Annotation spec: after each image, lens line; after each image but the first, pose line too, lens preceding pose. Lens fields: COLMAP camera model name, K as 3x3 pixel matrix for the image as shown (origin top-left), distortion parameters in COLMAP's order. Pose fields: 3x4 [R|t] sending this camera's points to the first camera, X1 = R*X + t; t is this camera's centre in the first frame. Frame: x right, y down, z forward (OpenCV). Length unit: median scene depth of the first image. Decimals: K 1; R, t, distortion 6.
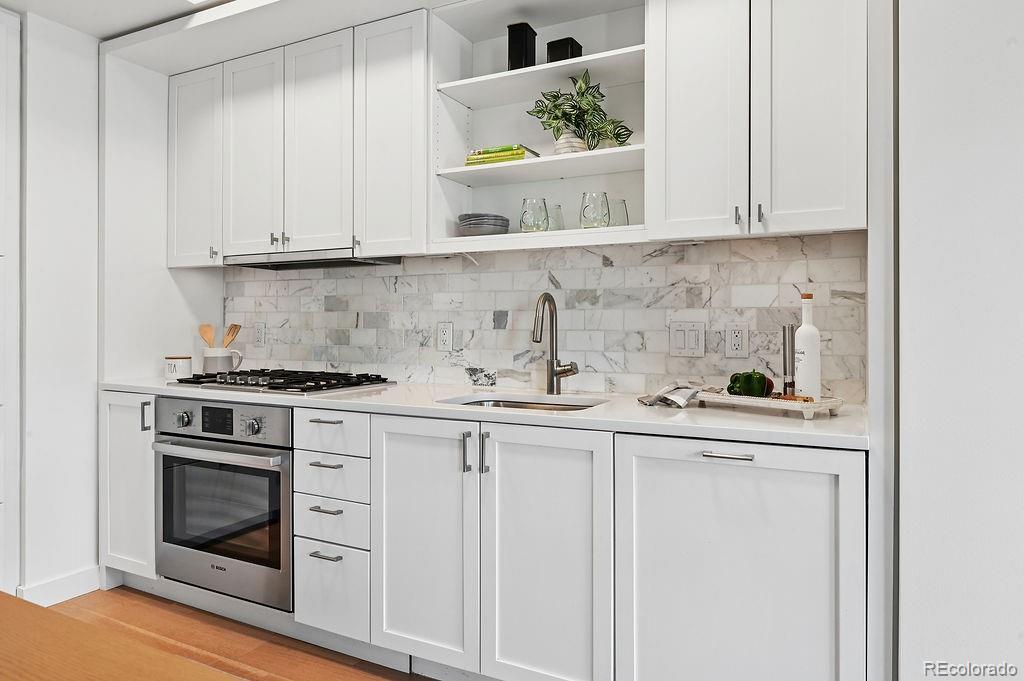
lens RADIAL K [[644.5, 0, 517.9], [0, 644.5, 325.6], [0, 0, 1]] dist [0.000133, 0.000915]
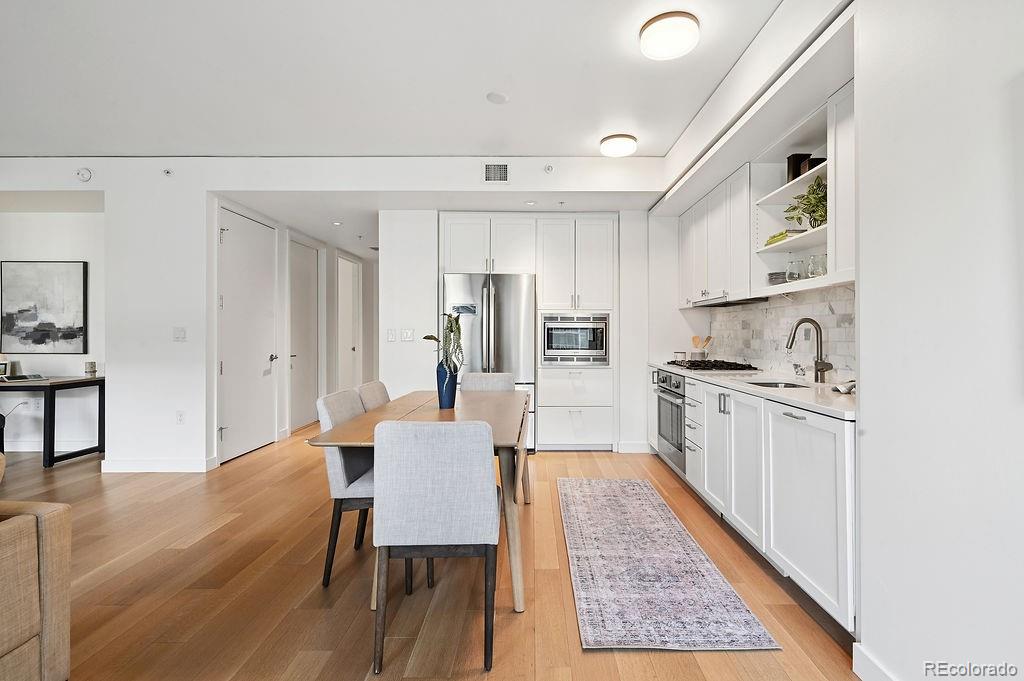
lens RADIAL K [[470.0, 0, 528.3], [0, 470.0, 331.6], [0, 0, 1]] dist [0.004056, -0.000029]
pose [[0.447658, -0.008366, -0.894165, 0.689284], [0.008095, 0.999953, -0.005303, -0.015100], [0.894168, -0.004865, 0.447705, -0.126867]]
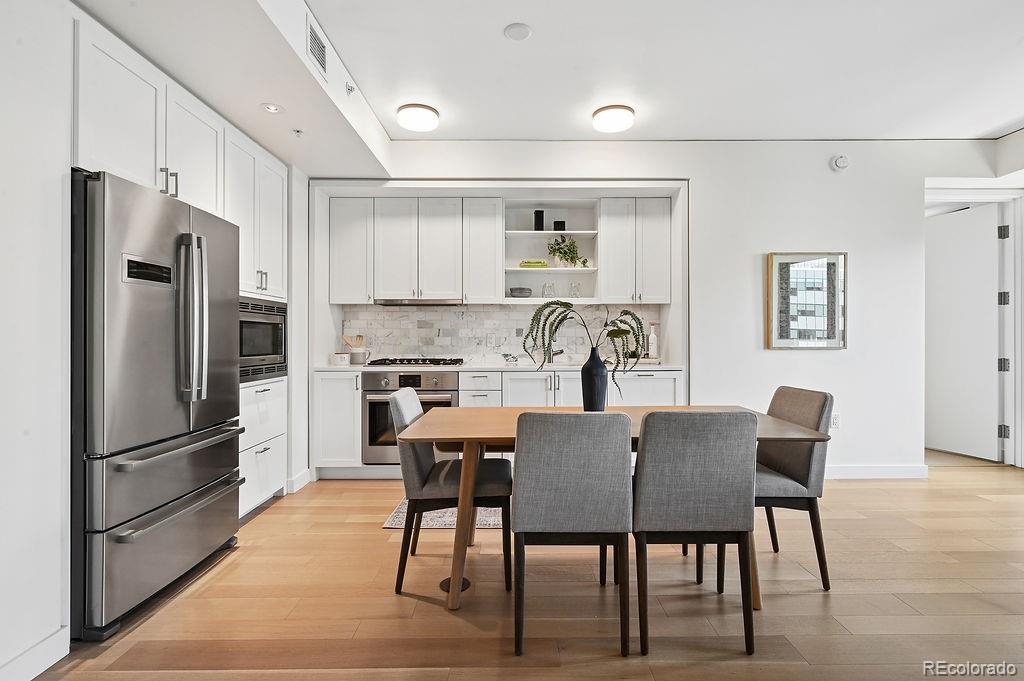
lens RADIAL K [[470.0, 0, 513.7], [0, 470.0, 338.5], [0, 0, 1]] dist [0.004056, -0.000029]
pose [[0.886320, -0.008622, 0.462992, -0.812194], [0.003613, 0.999925, 0.011705, -0.007782], [-0.463058, -0.008702, 0.886285, -0.474175]]
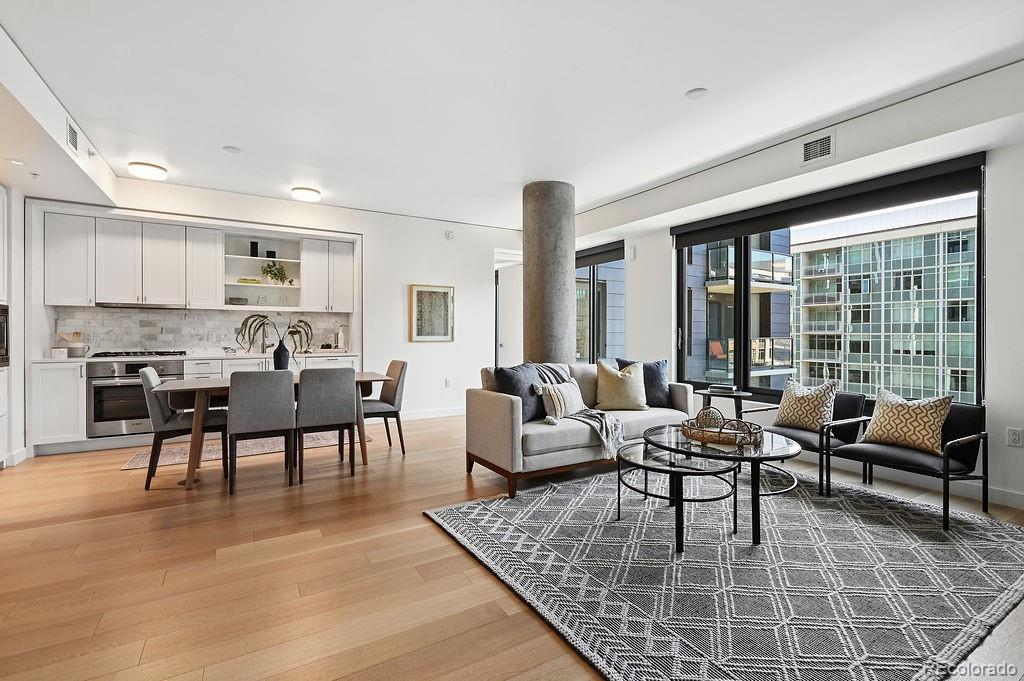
lens RADIAL K [[470.0, 0, 516.4], [0, 470.0, 336.4], [0, 0, 1]] dist [0.004056, -0.000029]
pose [[0.527932, -0.008811, 0.849241, -1.205167], [-0.003636, 0.999914, 0.012635, -0.015959], [-0.849279, -0.009759, 0.527854, -1.277951]]
